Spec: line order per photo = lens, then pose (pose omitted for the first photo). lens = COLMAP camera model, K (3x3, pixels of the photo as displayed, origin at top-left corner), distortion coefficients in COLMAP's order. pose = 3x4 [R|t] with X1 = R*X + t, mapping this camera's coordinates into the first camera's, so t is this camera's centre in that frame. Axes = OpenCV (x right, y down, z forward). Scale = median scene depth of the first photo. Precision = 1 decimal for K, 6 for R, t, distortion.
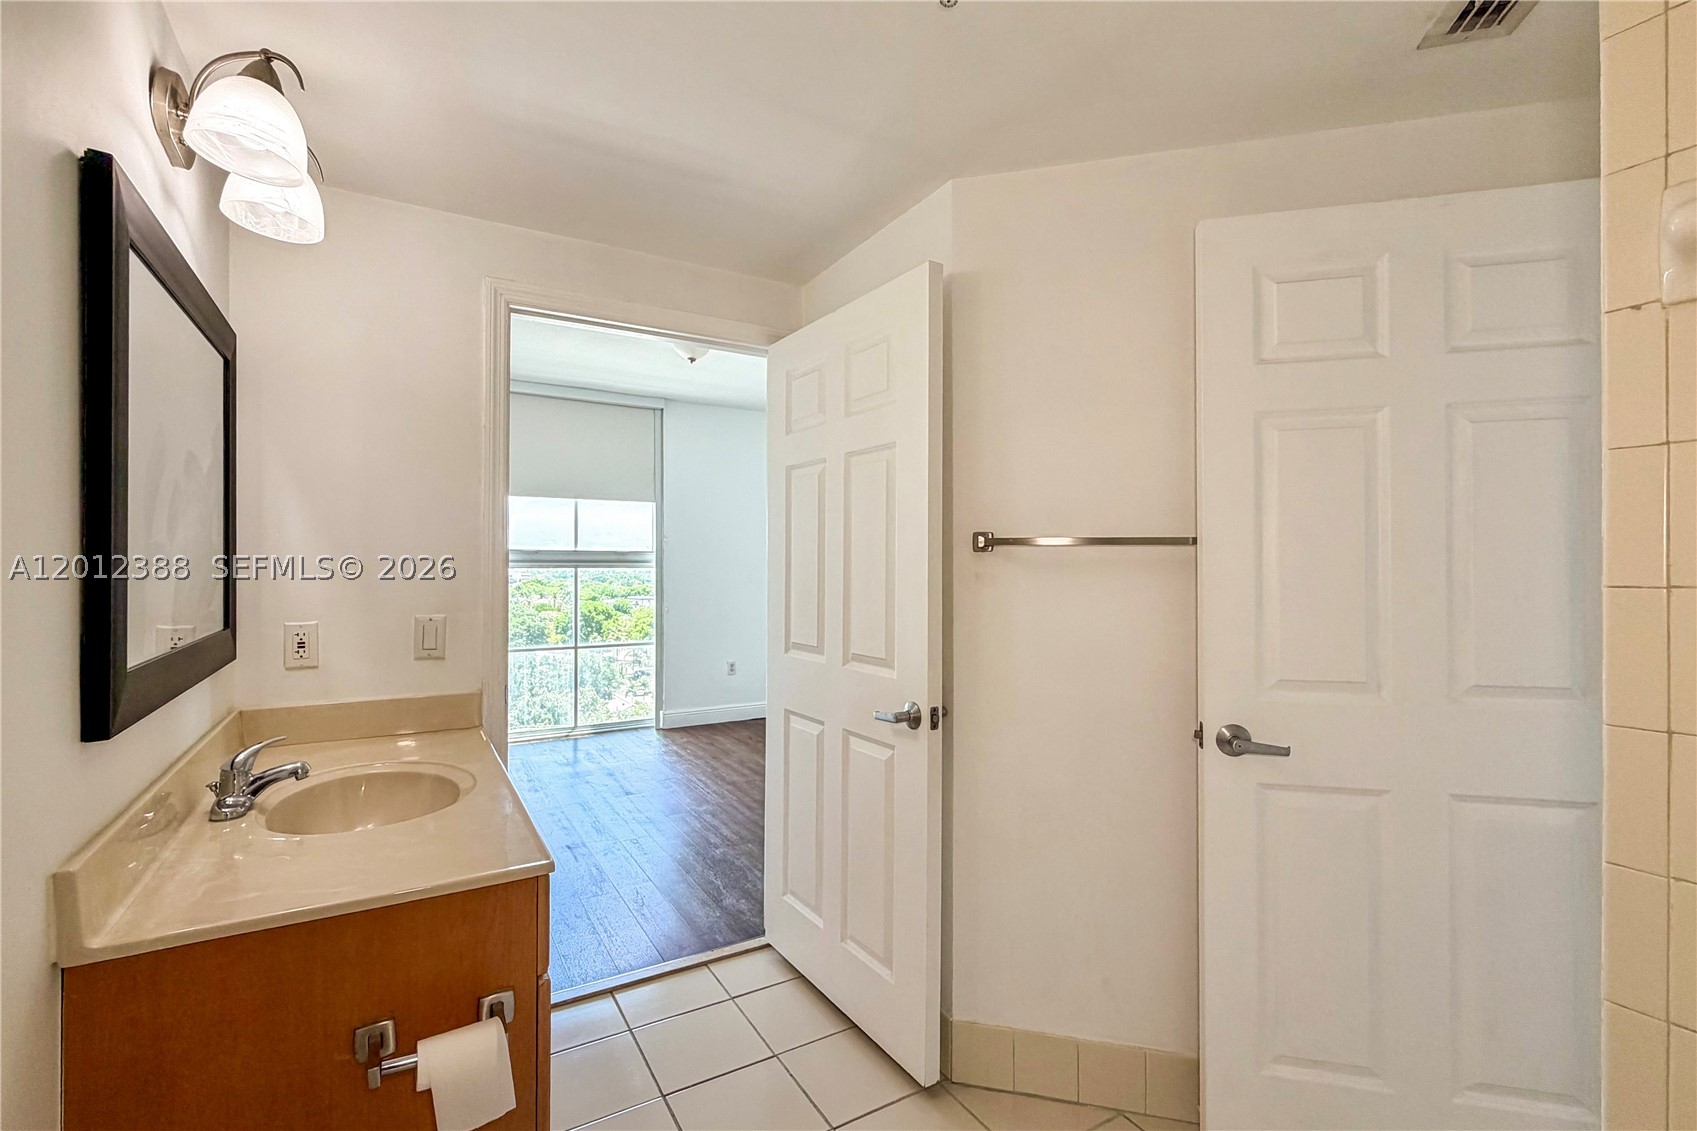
lens RADIAL K [[748.9, 0, 848.5], [0, 748.9, 565.5], [0, 0, 1]] dist [-0.001290, -0.000003]
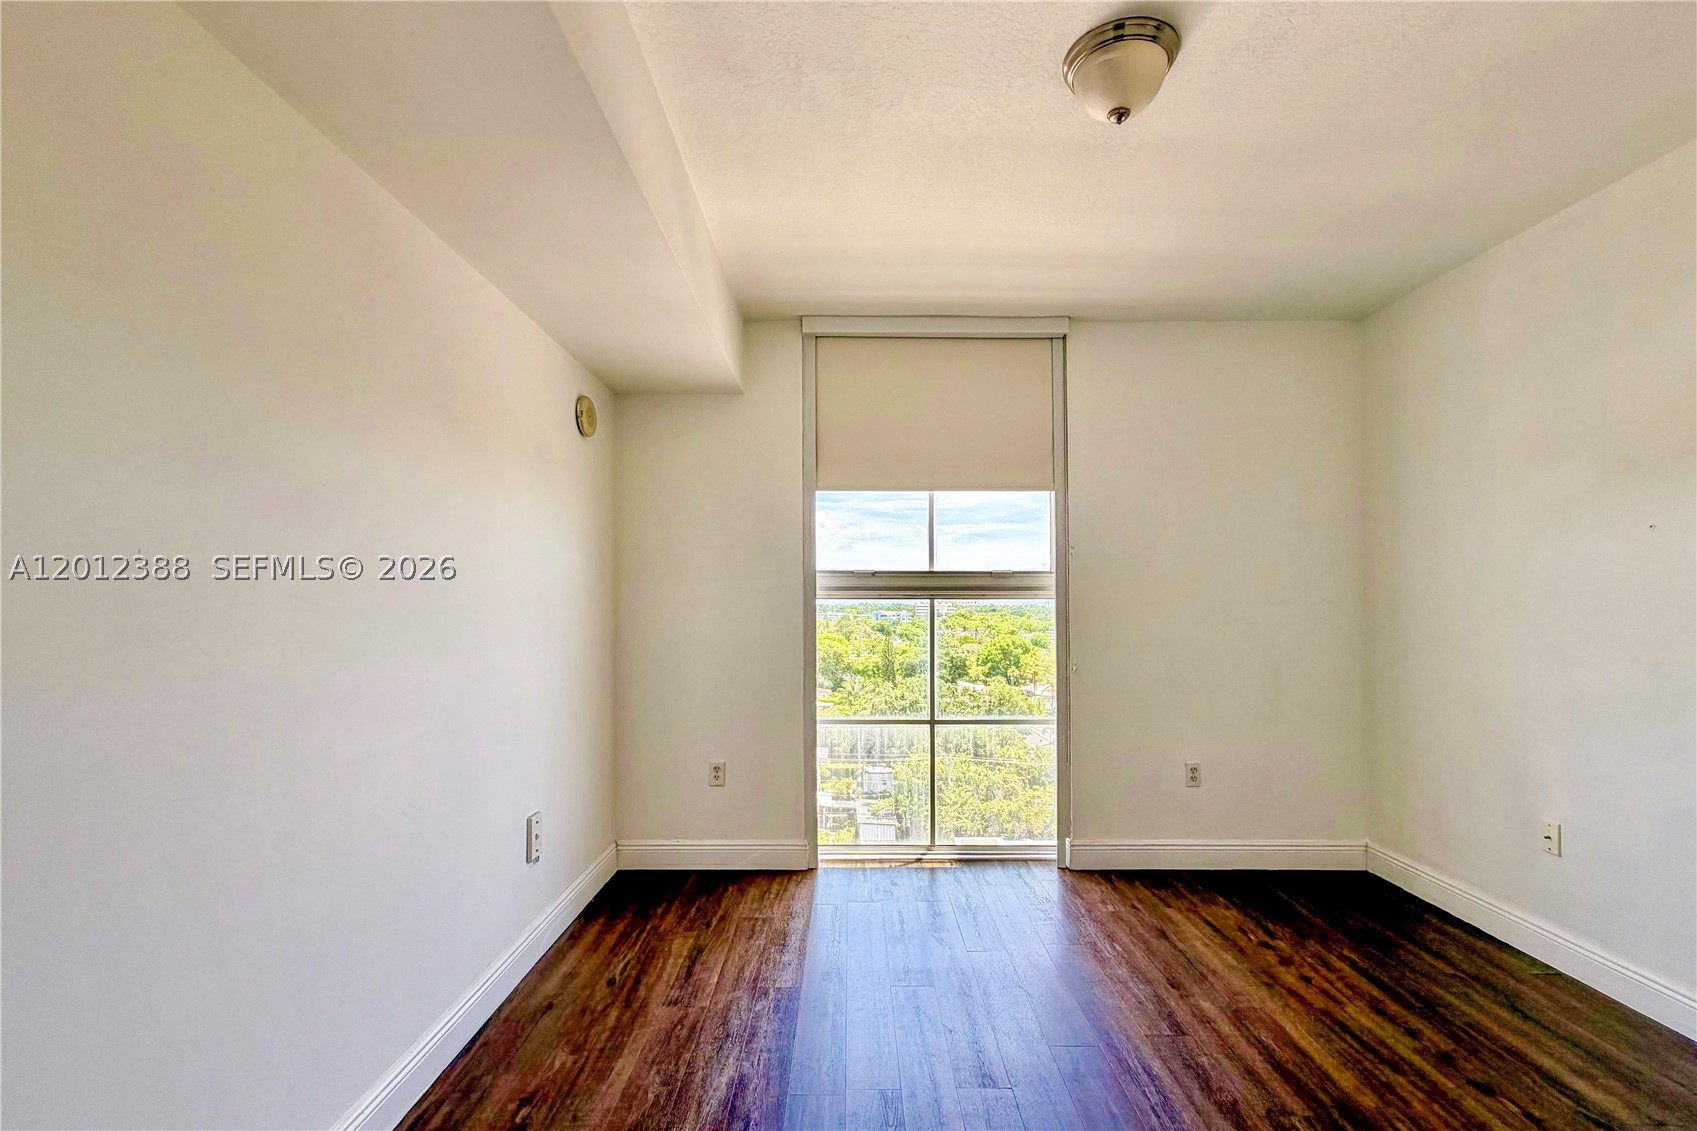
lens RADIAL K [[748.5, 0, 850.4], [0, 748.5, 581.3], [0, 0, 1]] dist [-0.001182, 0.000529]
pose [[0.857013, -0.015509, -0.515062, -0.088019], [0.002687, 0.999668, -0.025629, 0.004465], [0.515289, 0.020581, 0.856770, 0.394497]]
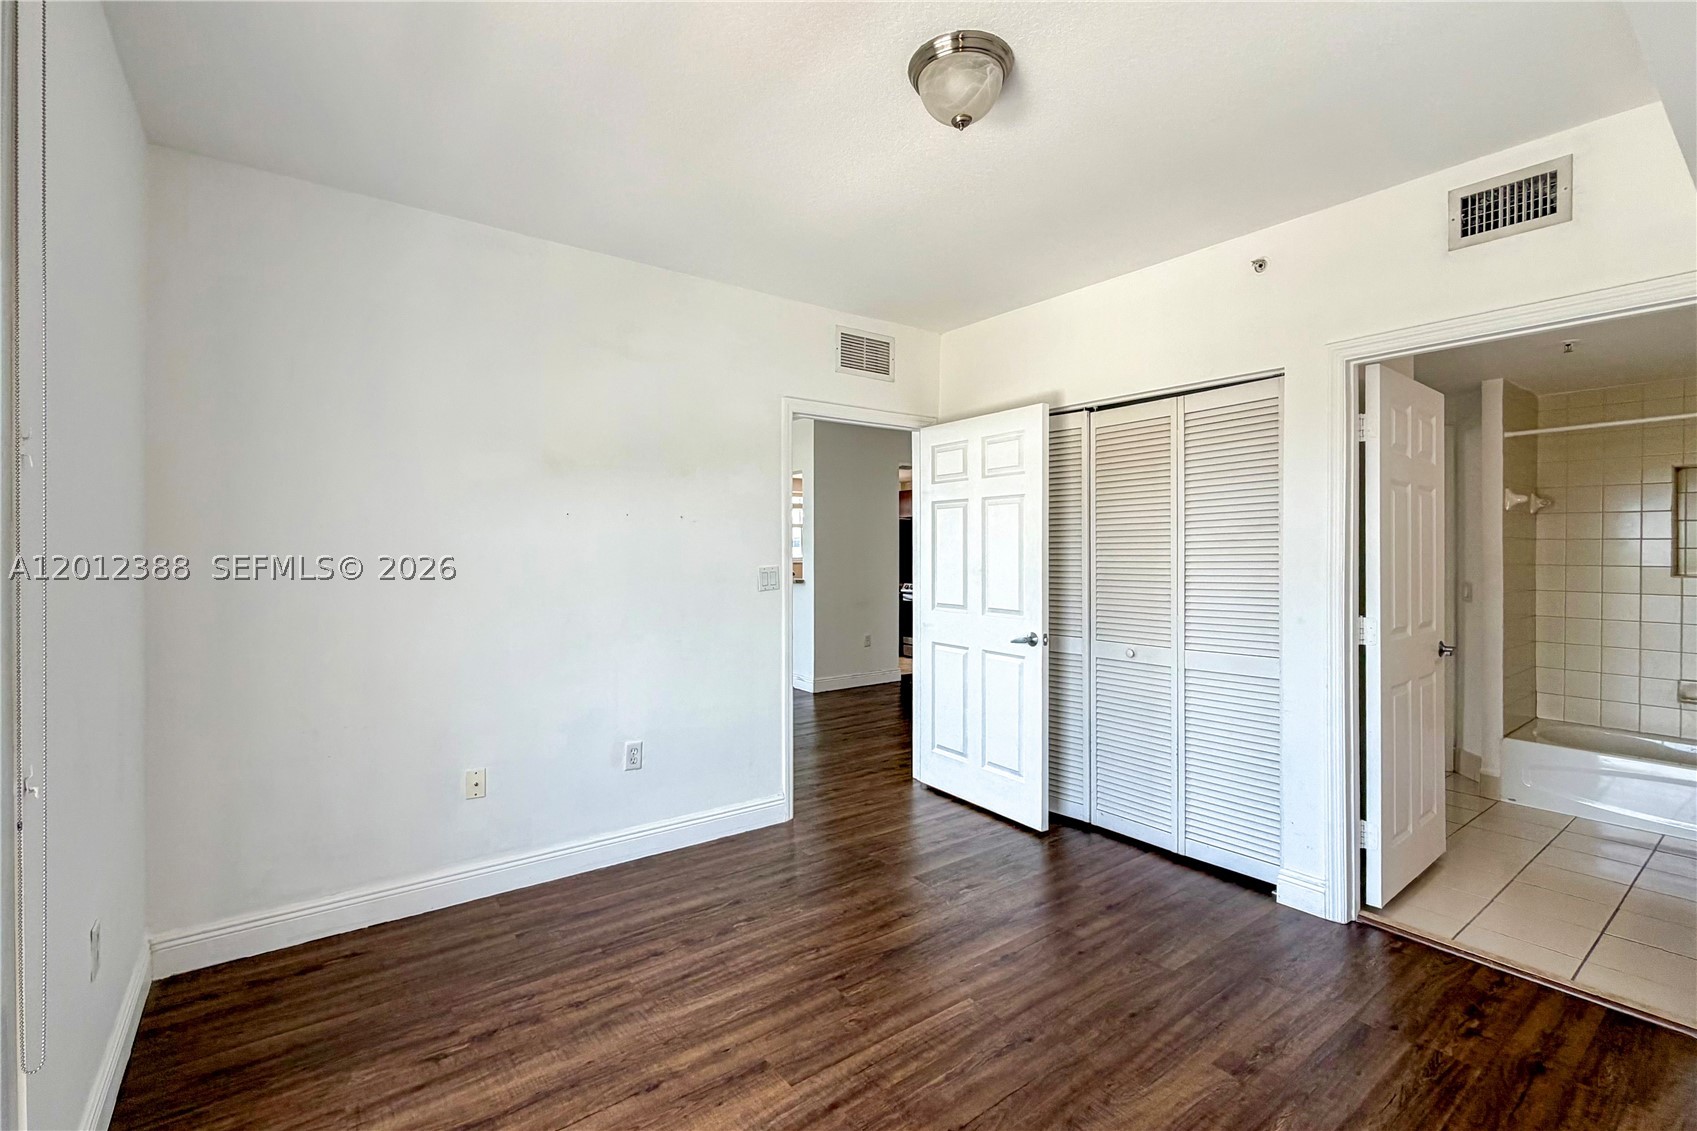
lens RADIAL K [[753.3, 0, 847.3], [0, 753.3, 569.4], [0, 0, 1]] dist [-0.000920, 0.000129]
pose [[-0.105510, -0.027694, 0.994032, -0.467738], [-0.006220, 0.999611, 0.027189, -0.008783], [-0.994399, -0.003314, -0.105642, 0.797405]]
